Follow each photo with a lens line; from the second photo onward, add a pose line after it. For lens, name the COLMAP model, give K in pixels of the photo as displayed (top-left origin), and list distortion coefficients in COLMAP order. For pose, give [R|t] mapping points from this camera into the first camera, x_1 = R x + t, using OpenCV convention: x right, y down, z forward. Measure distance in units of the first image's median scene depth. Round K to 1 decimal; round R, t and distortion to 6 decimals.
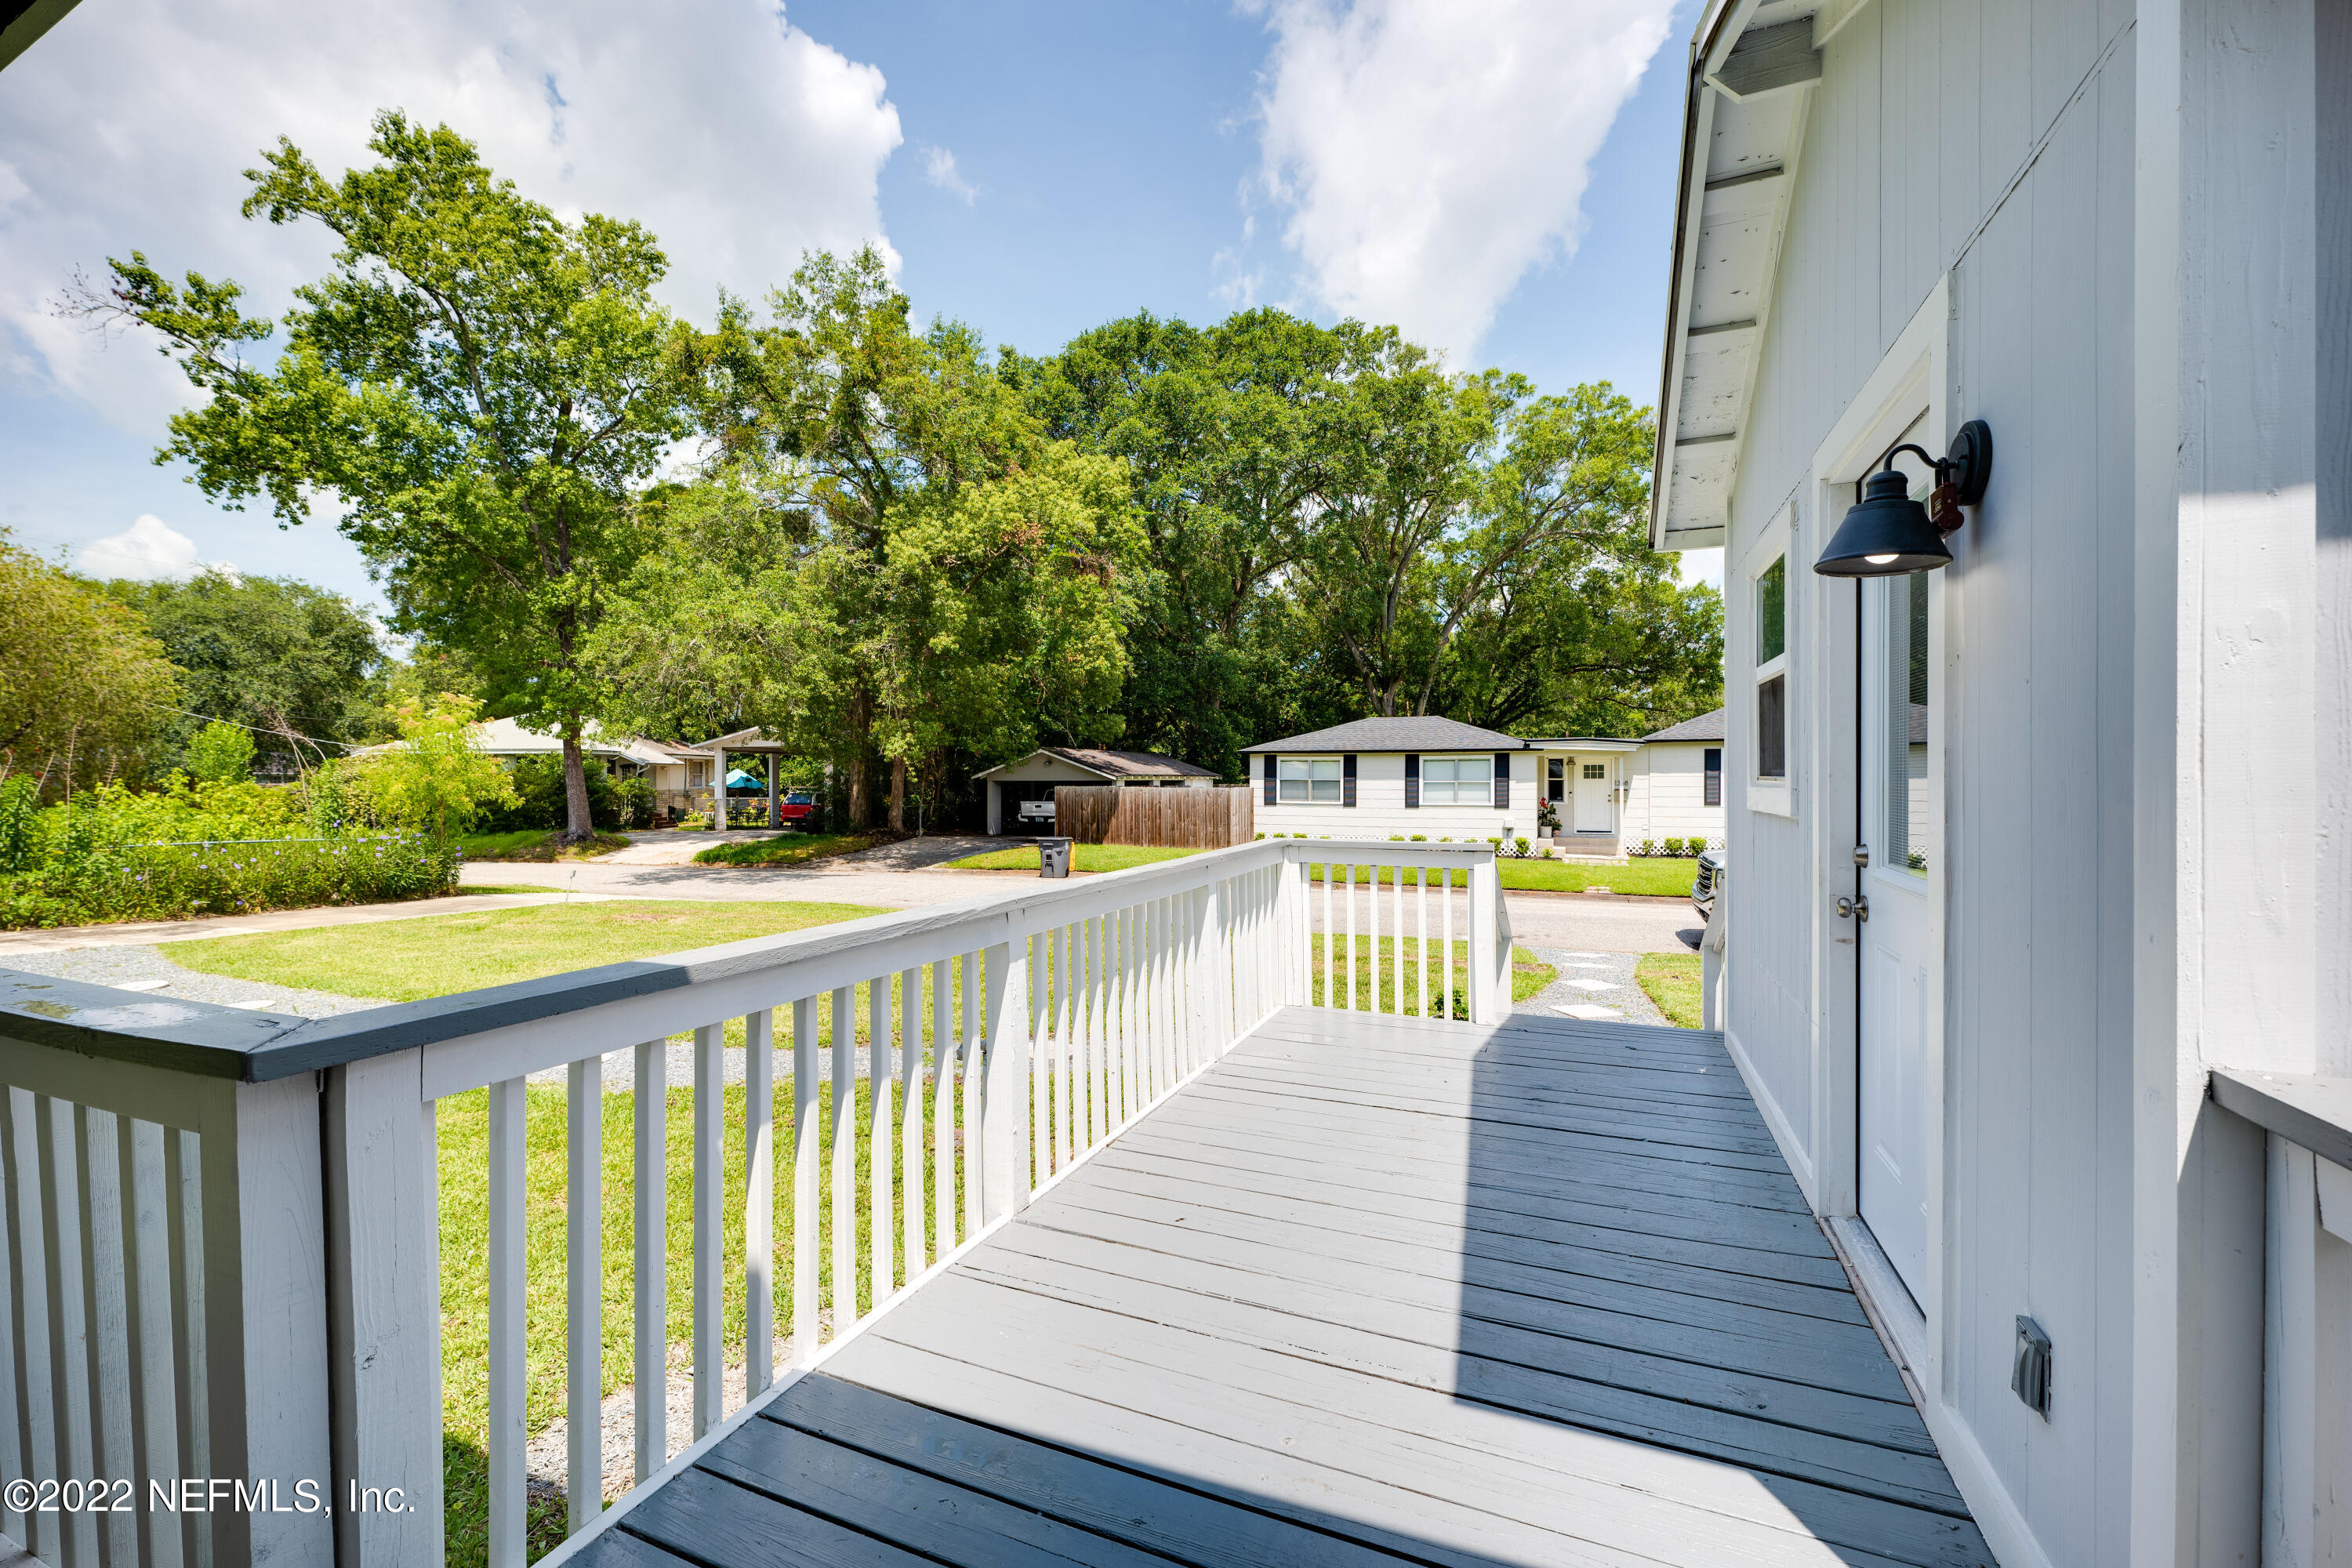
lens RADIAL K [[981.4, 0, 1176.0], [0, 981.4, 784.0], [0, 0, 1]] dist [0.000785, 0.000077]
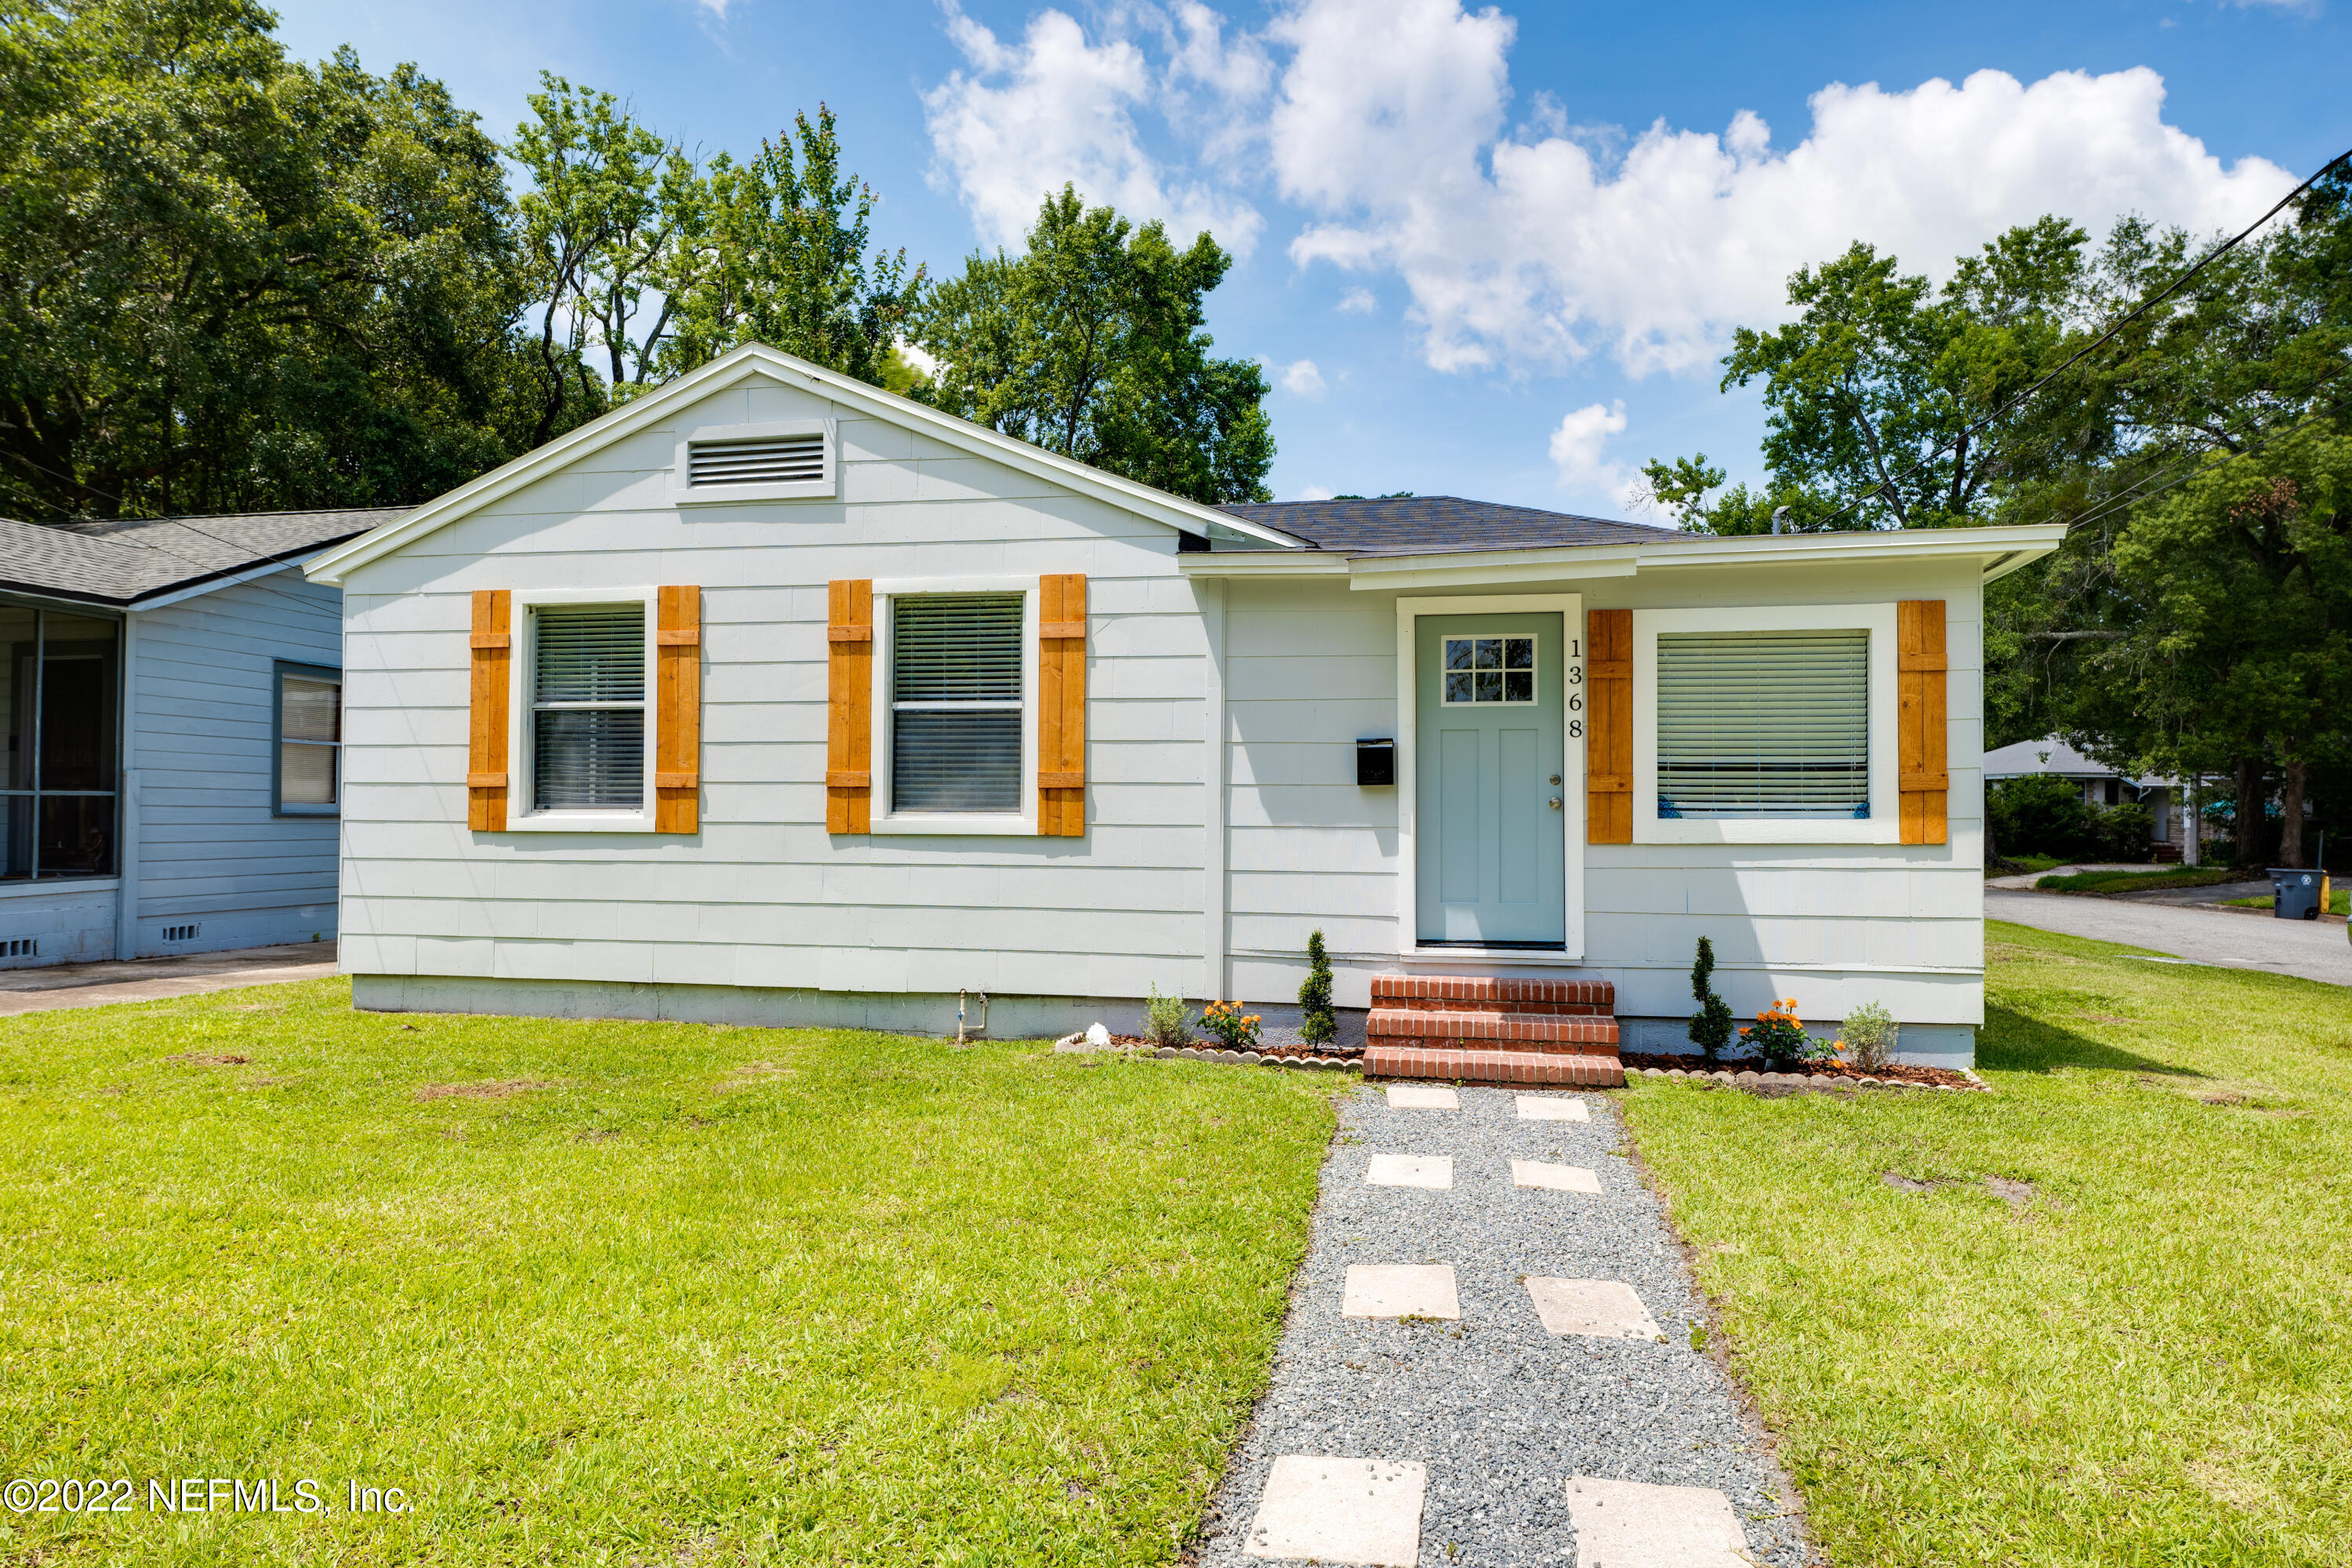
lens RADIAL K [[1610.4, 0, 1176.0], [0, 1610.4, 784.0], [0, 0, 1]] dist [0.004299, 0.005086]
pose [[0.198936, -0.018821, -0.979832, 0.965483], [0.007454, 0.999816, -0.017692, 0.000477], [0.979984, -0.003784, 0.199040, -0.172507]]
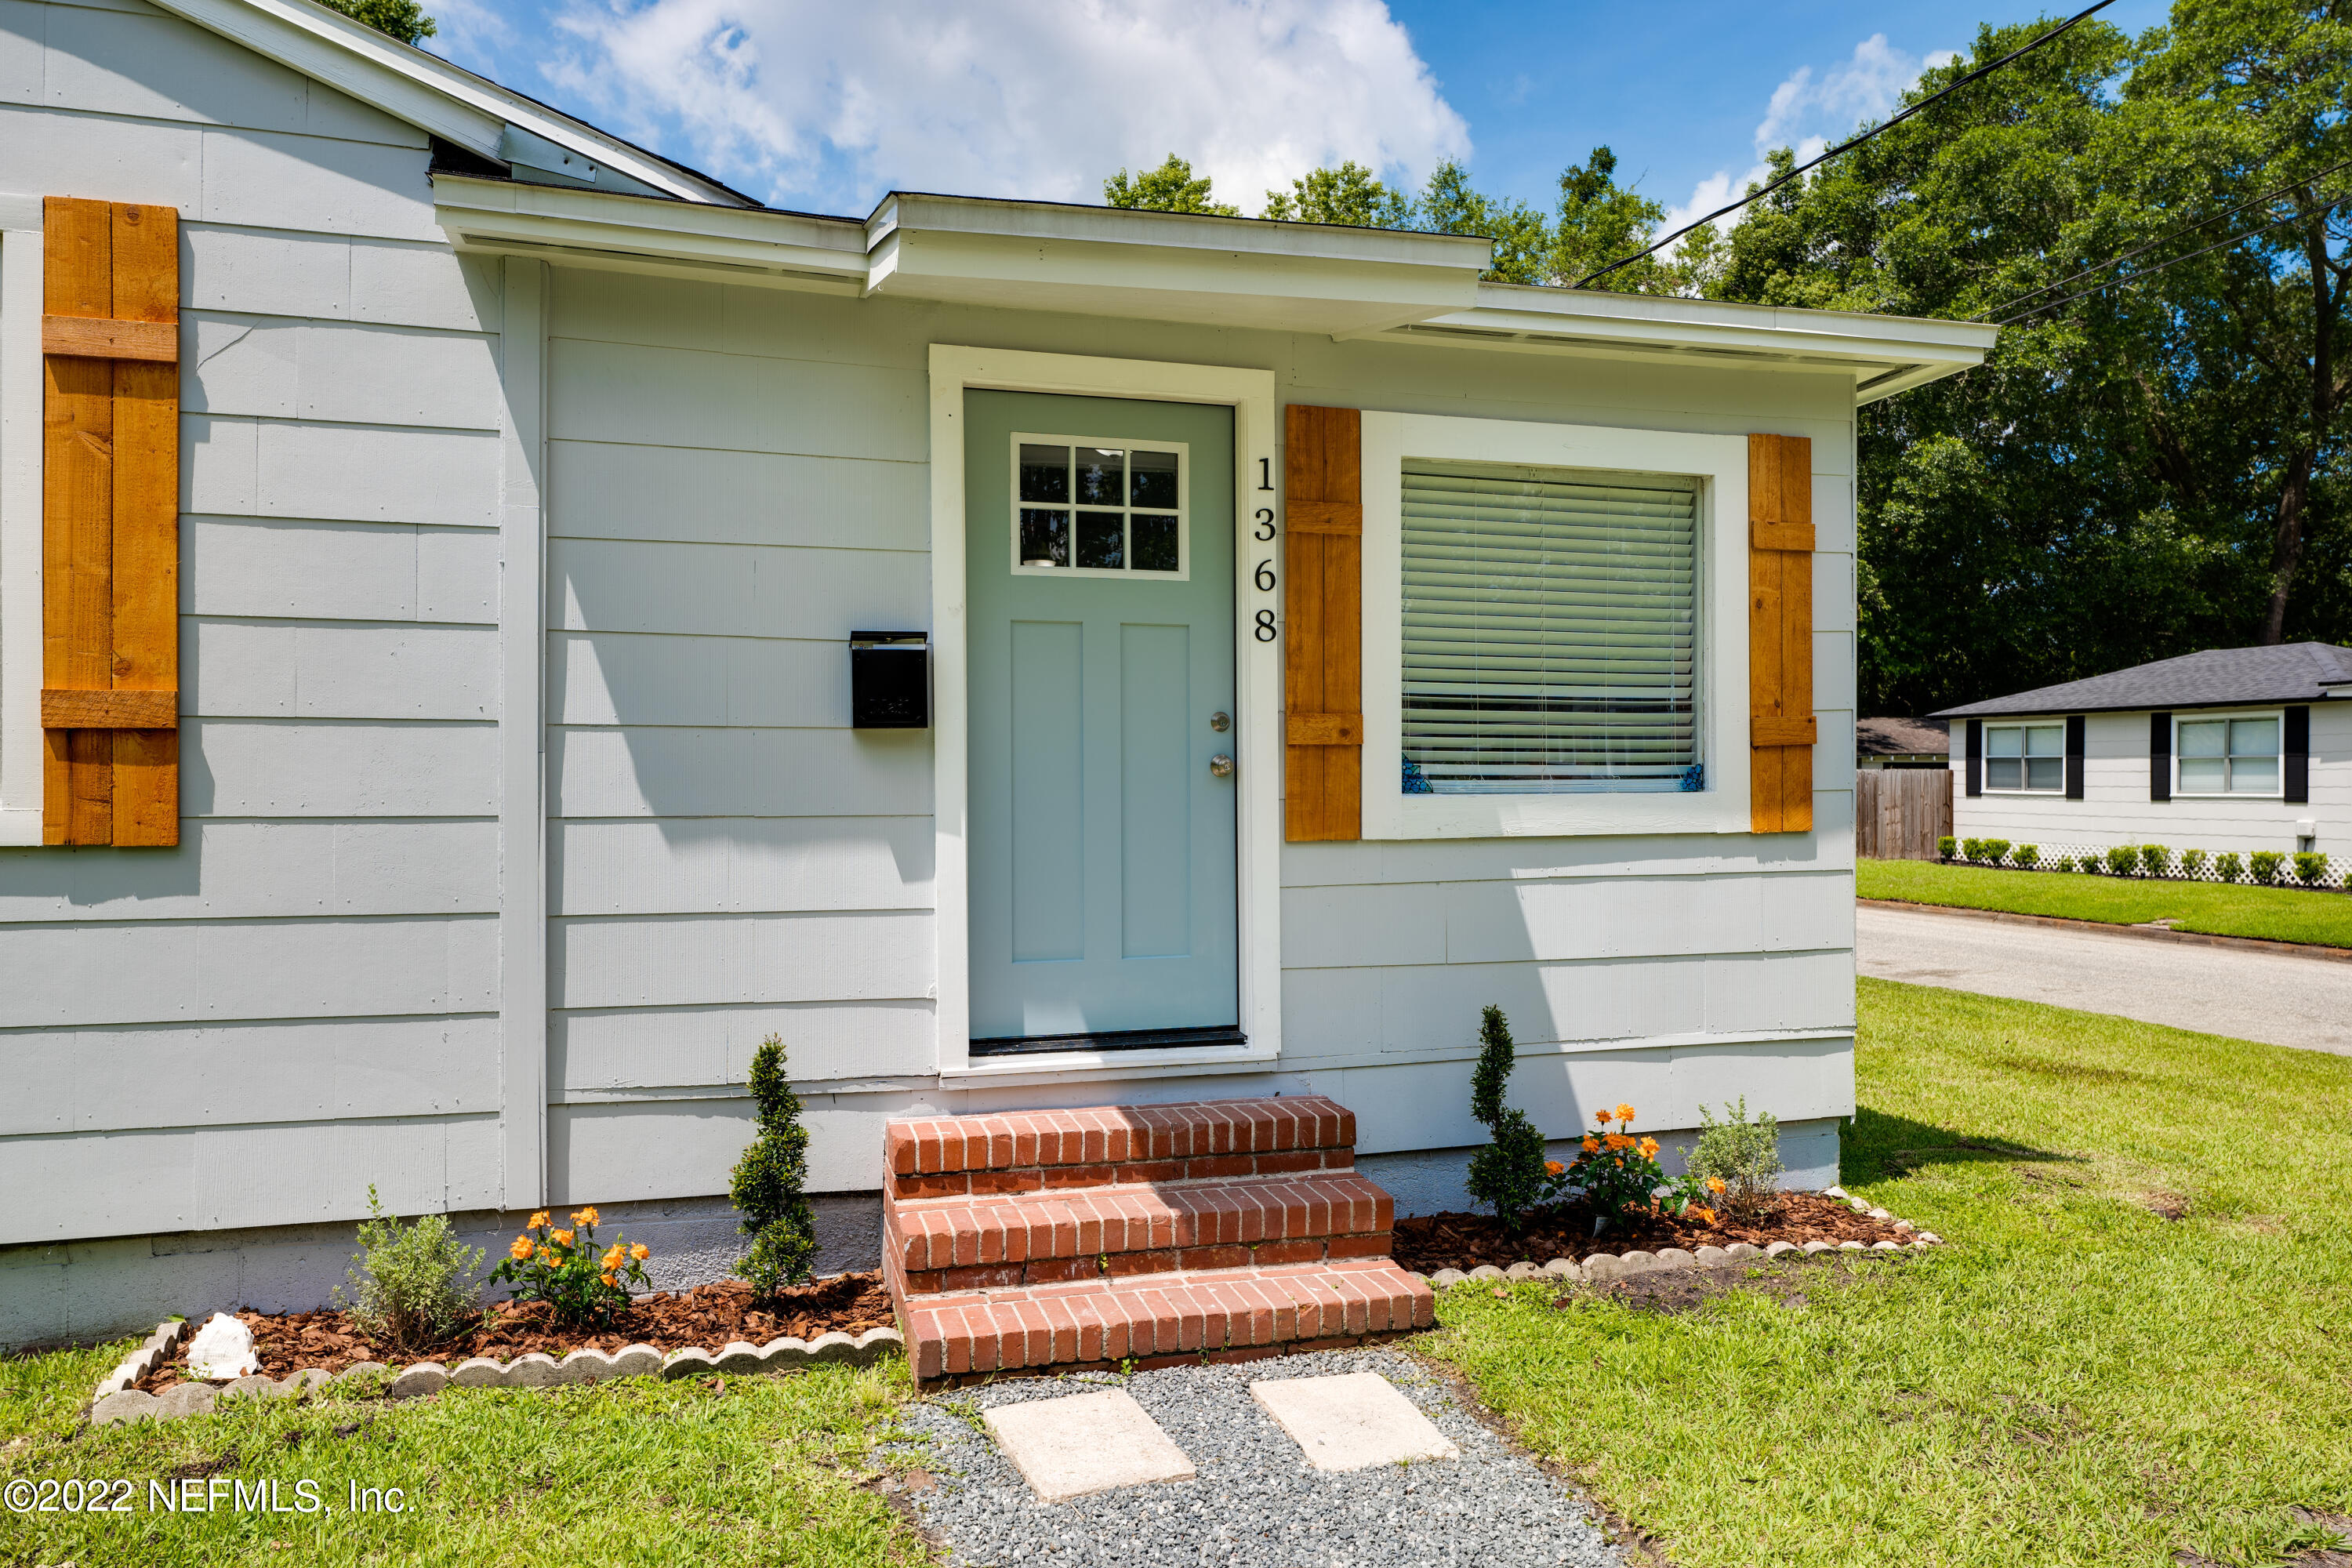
lens RADIAL K [[1610.4, 0, 1176.0], [0, 1610.4, 784.0], [0, 0, 1]] dist [0.004299, 0.005086]
pose [[0.635977, -0.000171, -0.771708, 0.619589], [0.010261, 0.999913, 0.008234, -0.001296], [0.771640, -0.013155, 0.635924, -0.120160]]
